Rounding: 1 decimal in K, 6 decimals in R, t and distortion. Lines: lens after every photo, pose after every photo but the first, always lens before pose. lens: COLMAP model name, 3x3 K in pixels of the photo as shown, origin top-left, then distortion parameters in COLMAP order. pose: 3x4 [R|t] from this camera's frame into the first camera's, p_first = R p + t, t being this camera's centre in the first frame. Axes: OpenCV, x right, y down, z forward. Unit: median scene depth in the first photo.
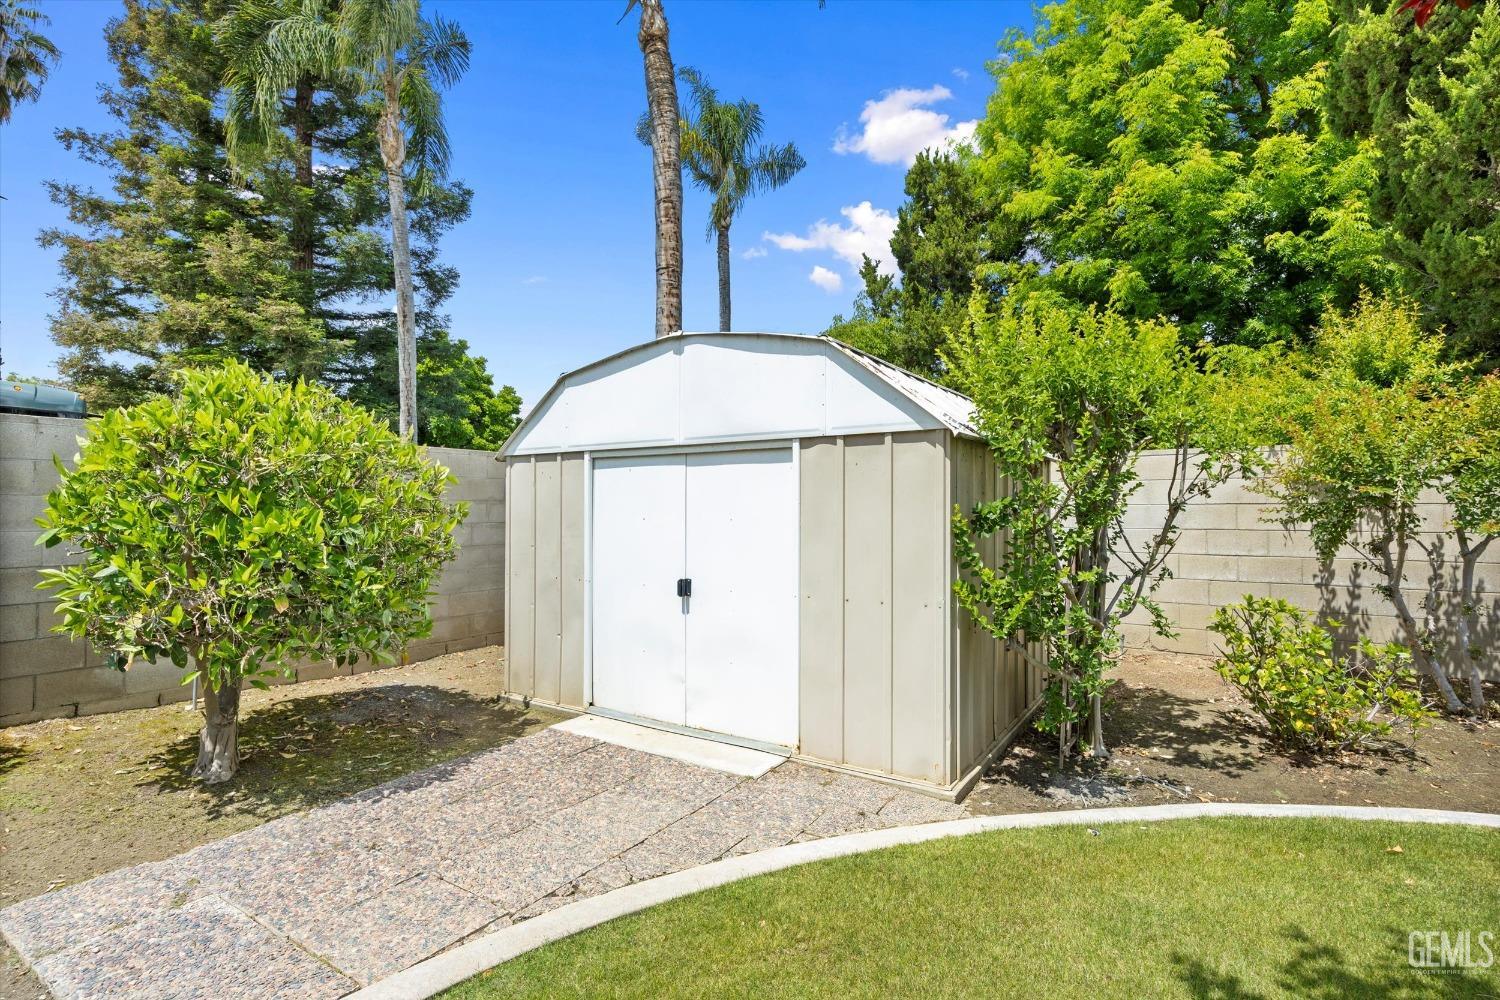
lens RADIAL K [[718.5, 0, 750.0], [0, 718.5, 500.0], [0, 0, 1]] dist [0.000416, 0.000124]
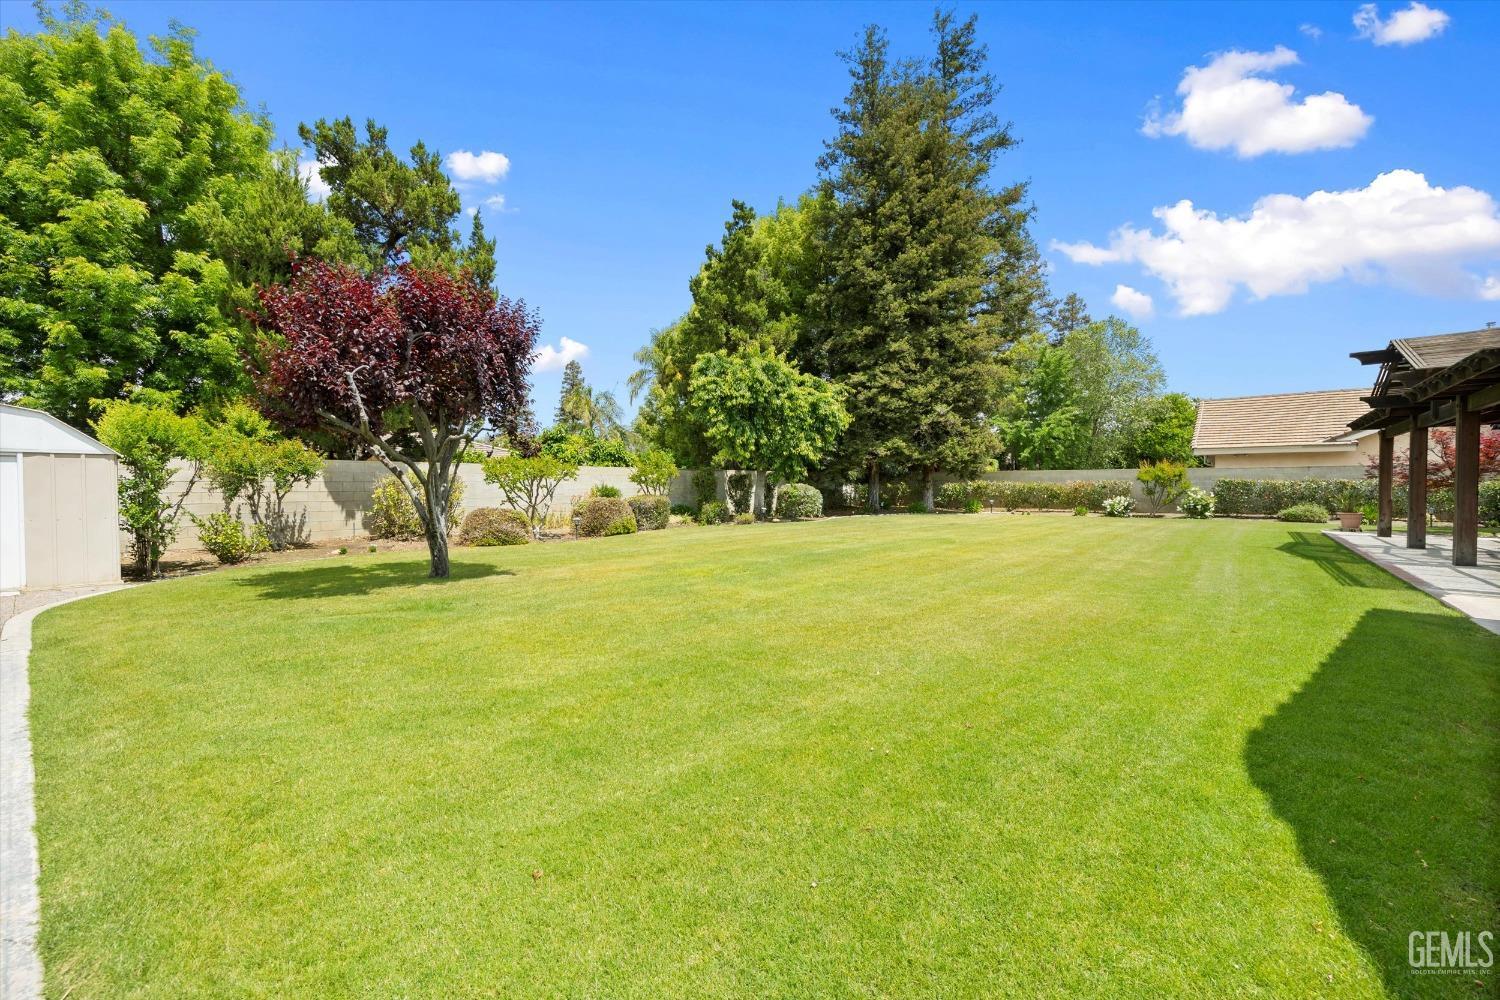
lens RADIAL K [[586.2, 0, 744.4], [0, 586.2, 489.3], [0, 0, 1]] dist [-0.000201, 0.000017]
pose [[0.098115, -0.009187, 0.995133, -1.059501], [-0.007680, 0.999921, 0.009989, -0.002786], [-0.995145, -0.008622, 0.098037, -0.998732]]
